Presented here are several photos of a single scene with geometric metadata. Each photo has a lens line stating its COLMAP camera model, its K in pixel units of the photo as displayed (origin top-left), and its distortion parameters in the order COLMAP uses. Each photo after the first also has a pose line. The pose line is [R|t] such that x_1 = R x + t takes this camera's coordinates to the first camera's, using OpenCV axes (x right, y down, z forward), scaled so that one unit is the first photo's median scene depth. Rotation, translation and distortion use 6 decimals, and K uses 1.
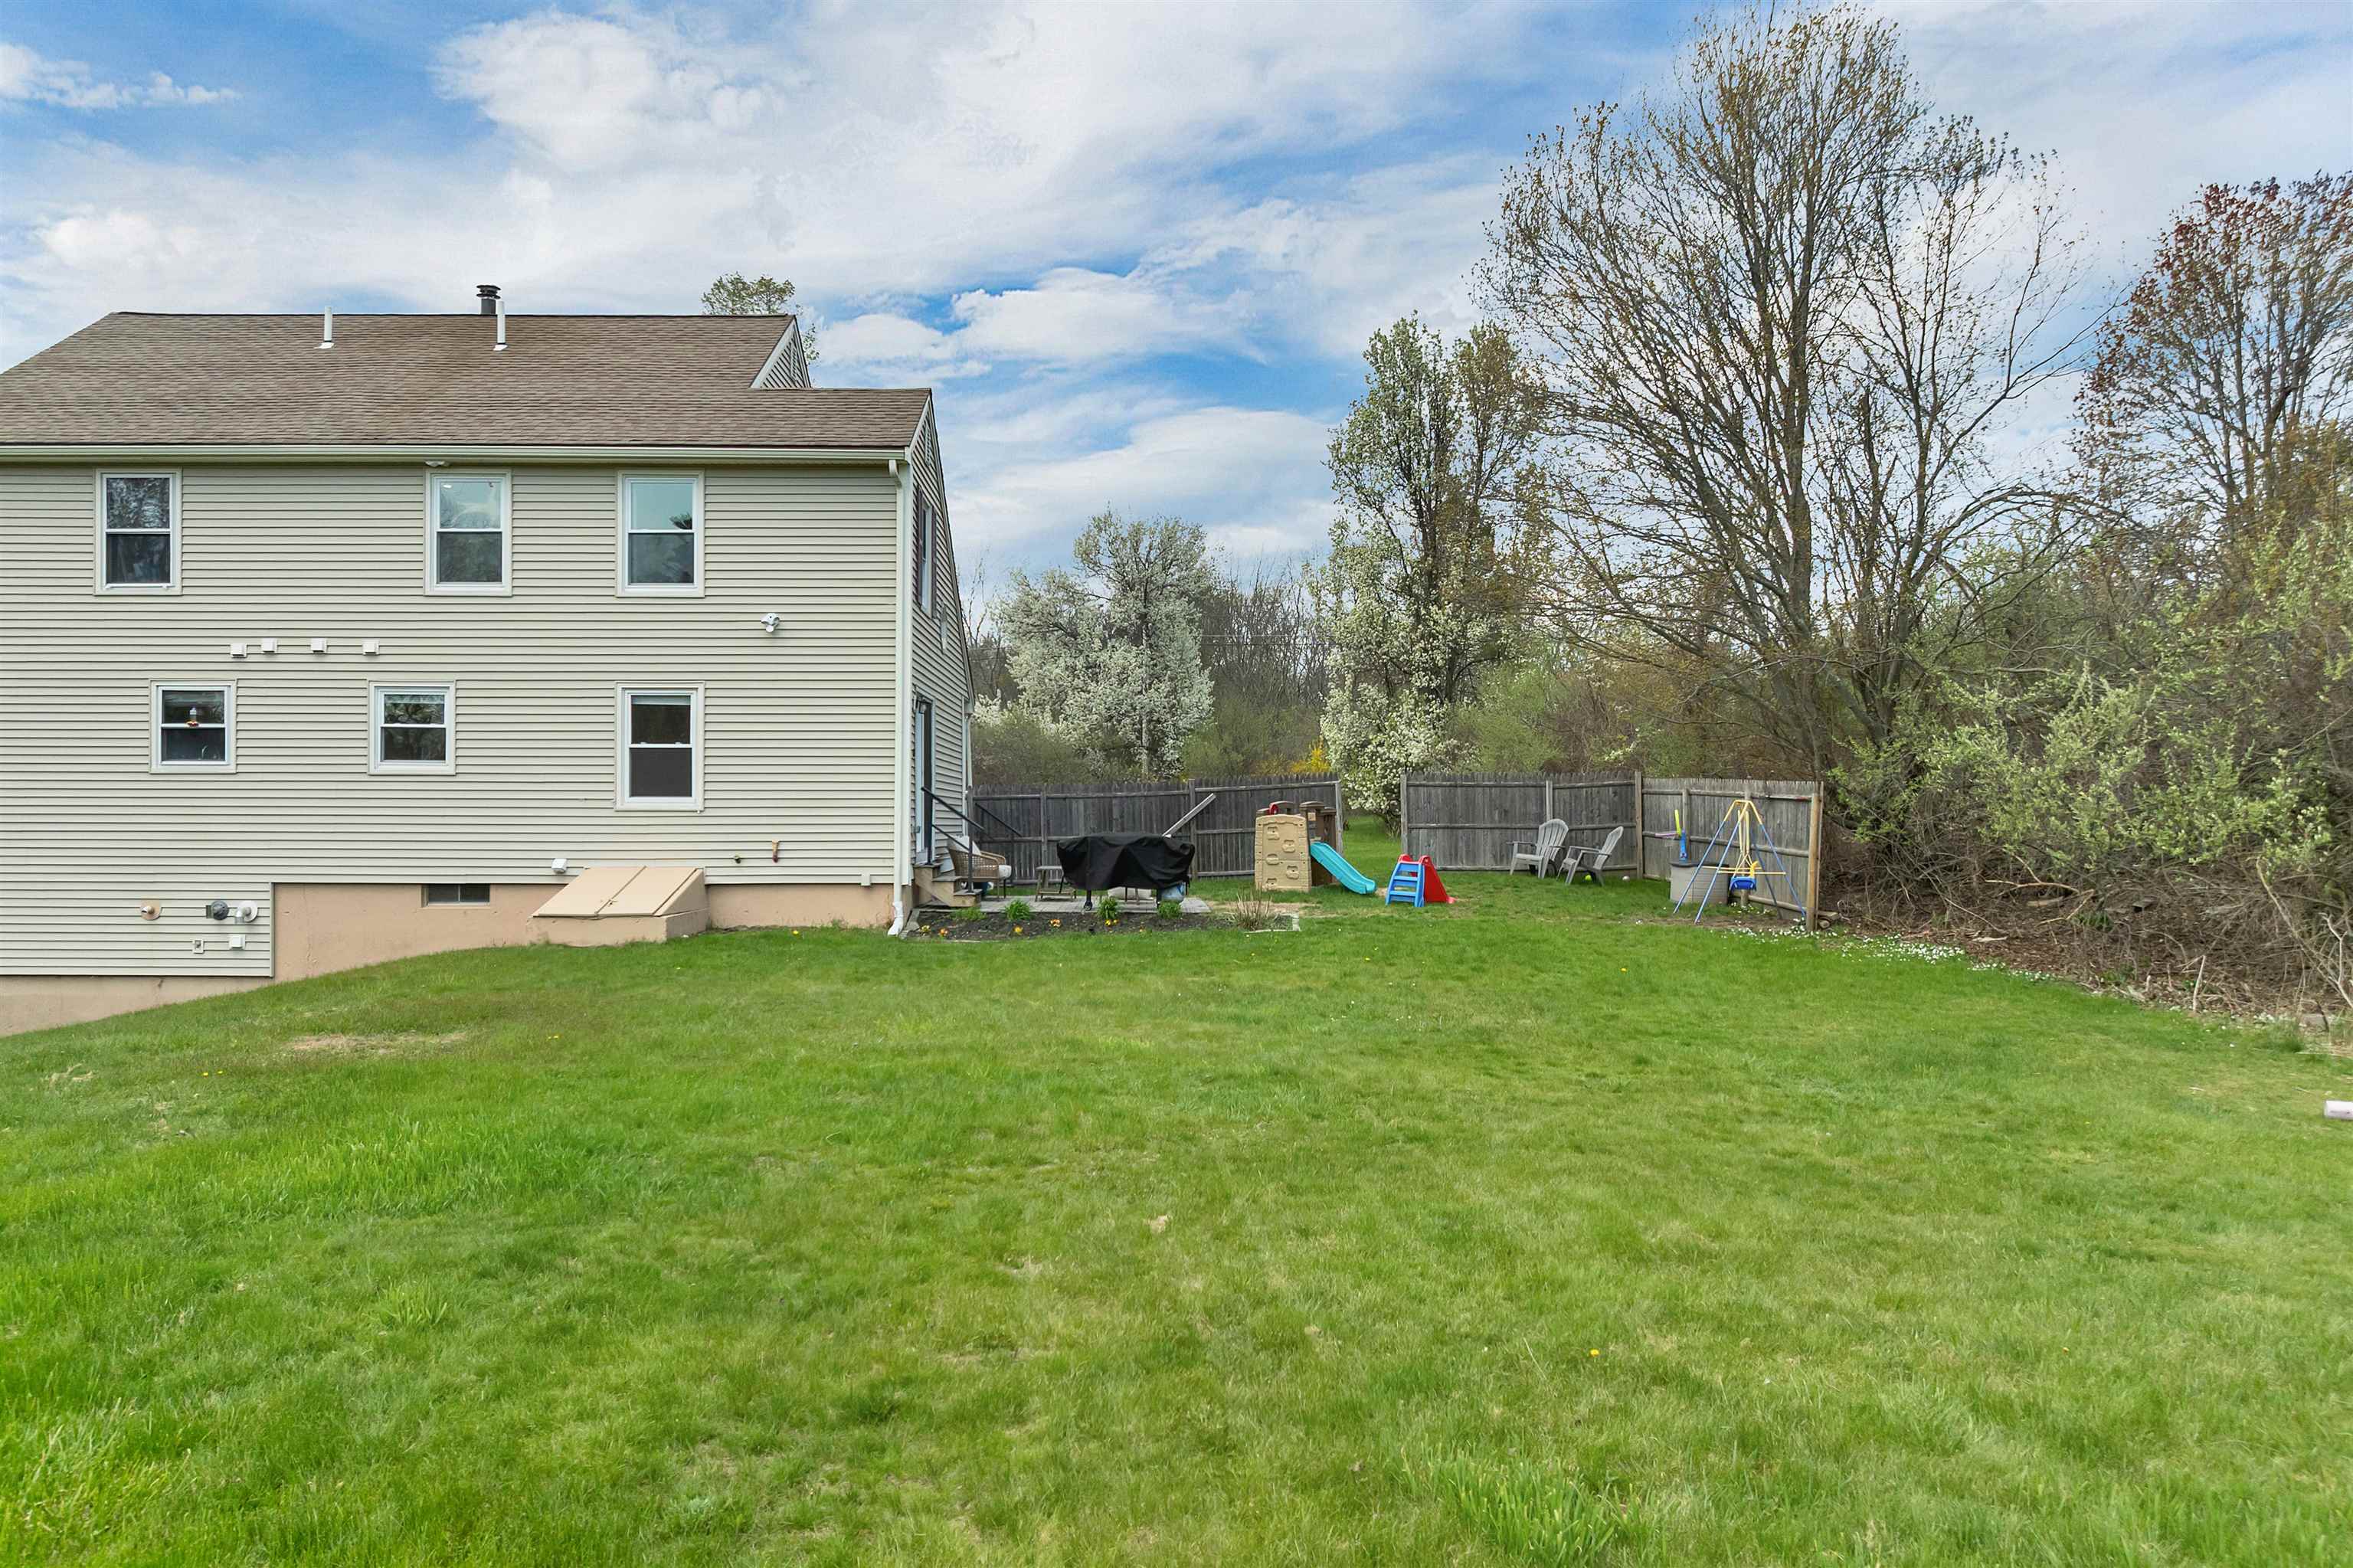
lens RADIAL K [[1588.5, 0, 1176.5], [0, 1588.5, 784.0], [0, 0, 1]] dist [-0.002925, -0.001042]
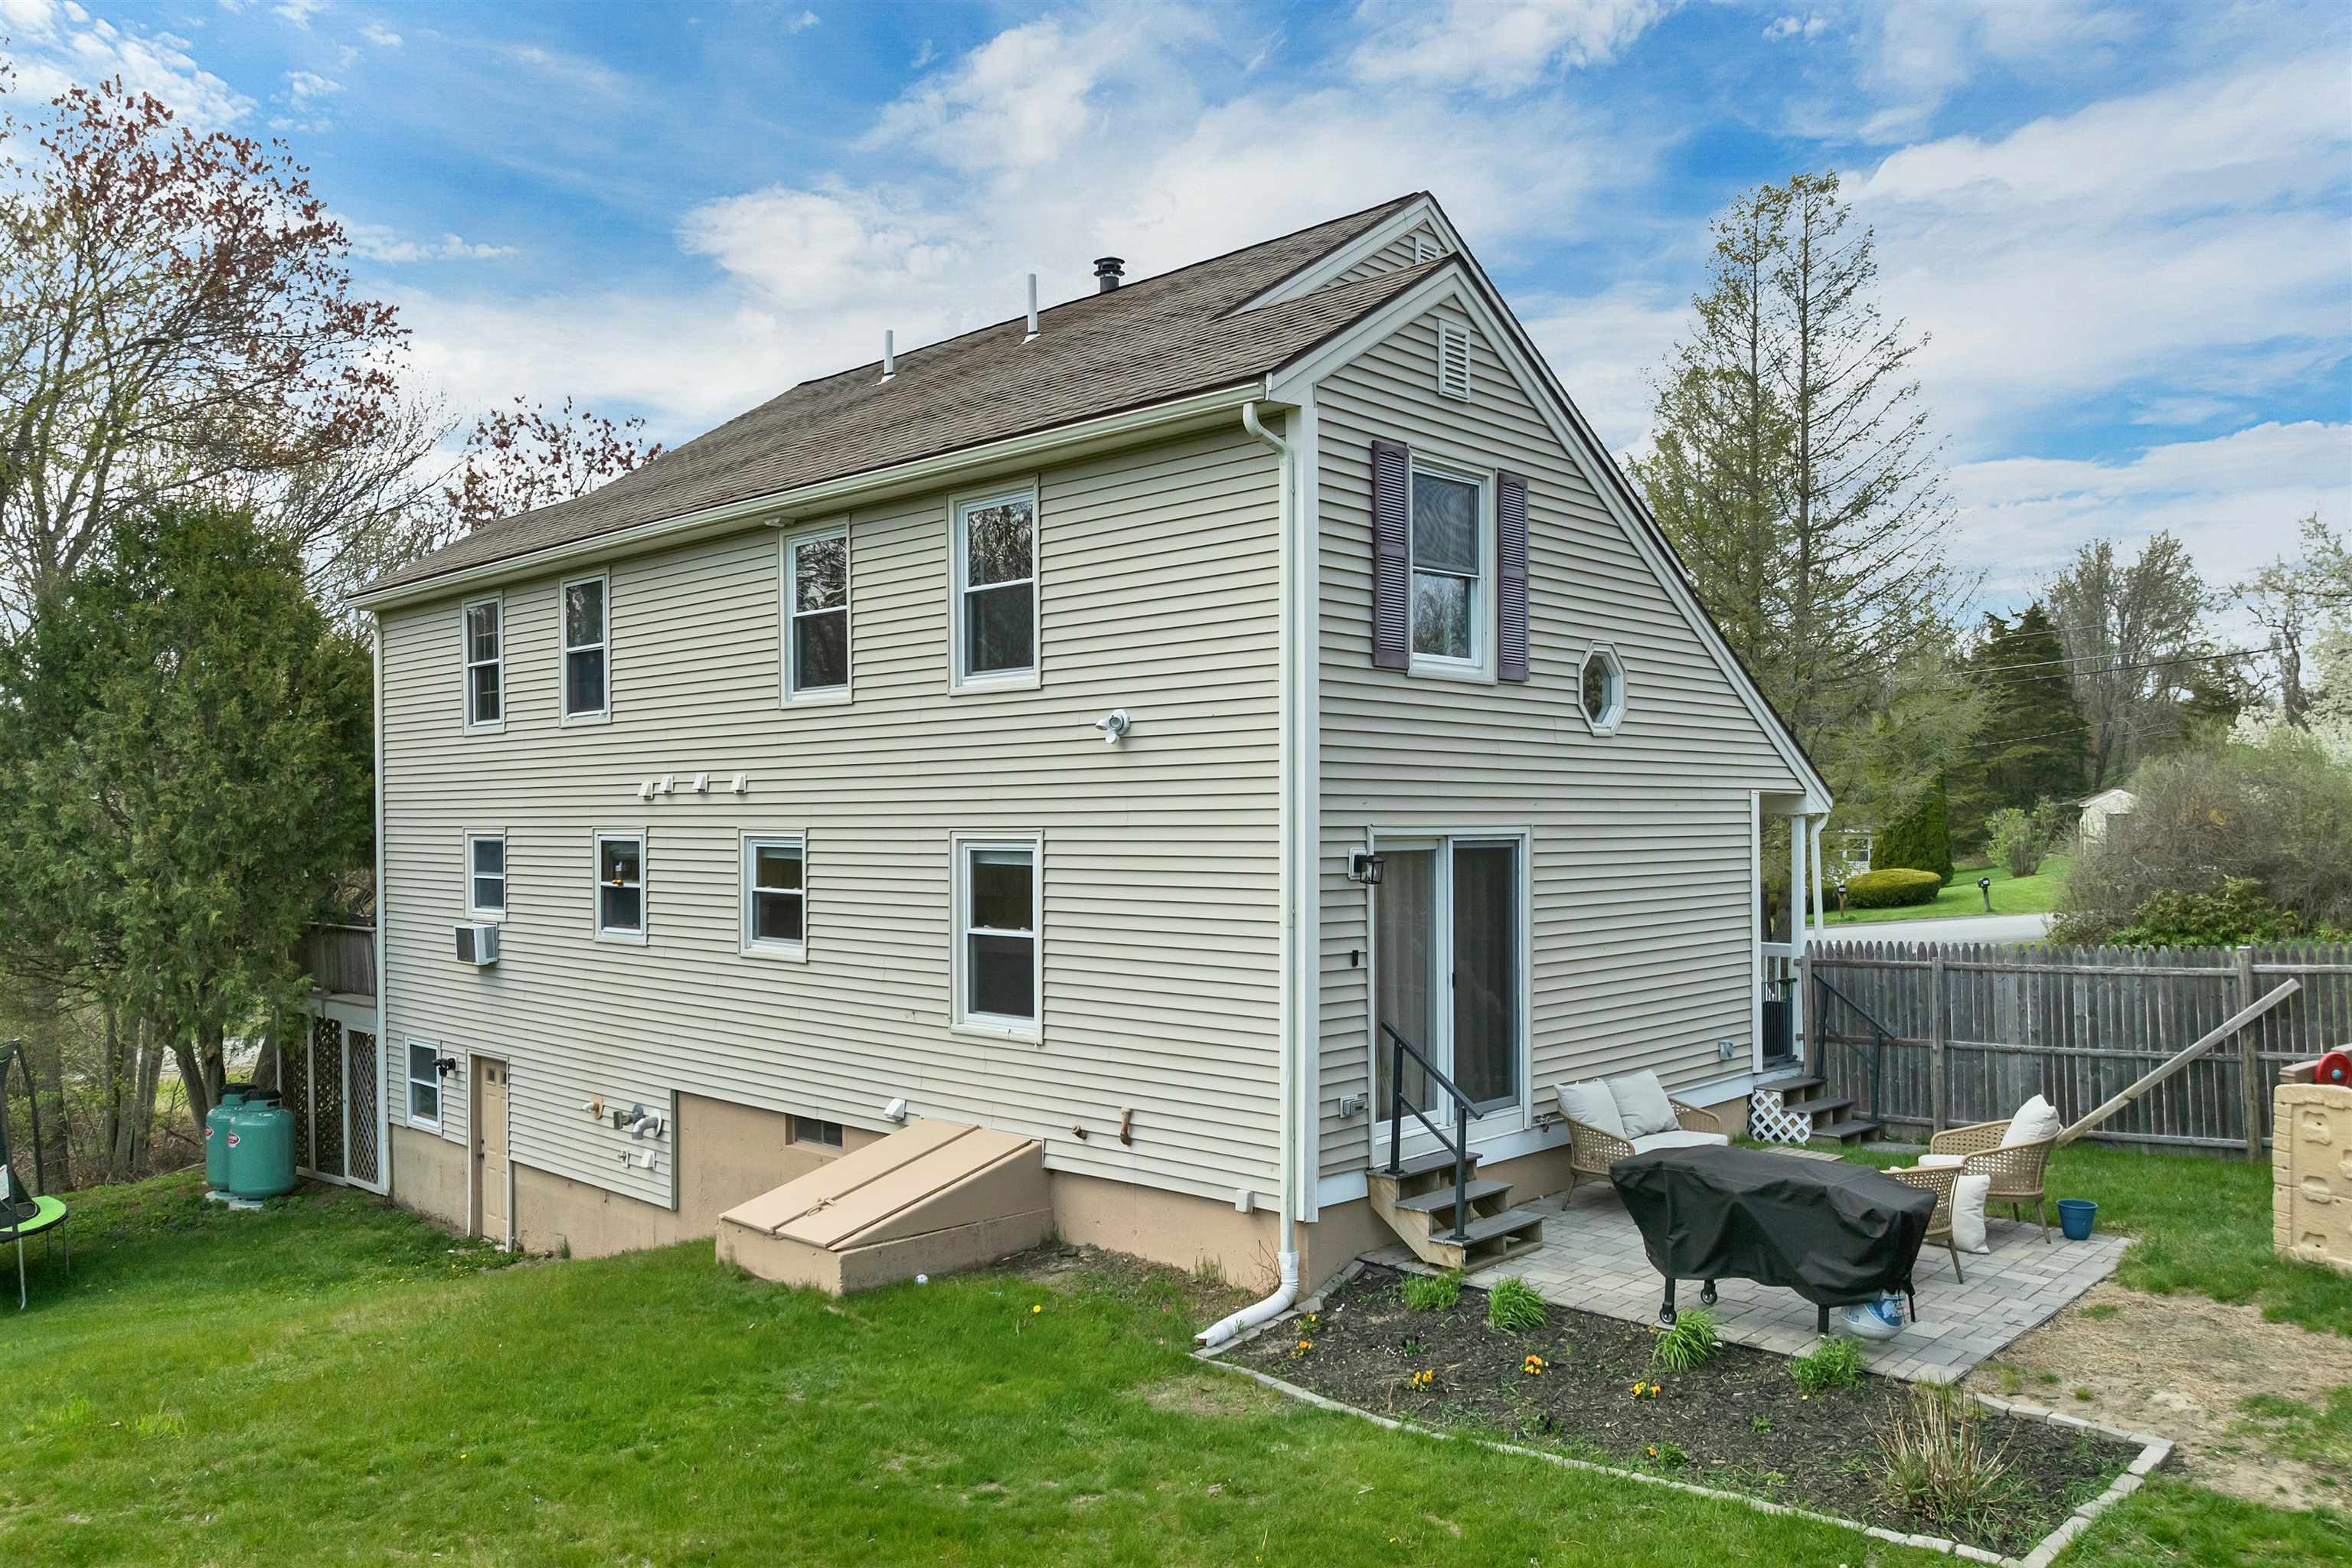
lens RADIAL K [[1729.7, 0, 1176.0], [0, 1729.7, 784.0], [0, 0, 1]] dist [-0.035929, 0.000600]
pose [[0.712792, -0.018604, -0.701128, 0.198504], [0.018121, 0.999803, -0.008106, -0.075370], [0.701141, -0.006927, 0.712989, 0.570610]]
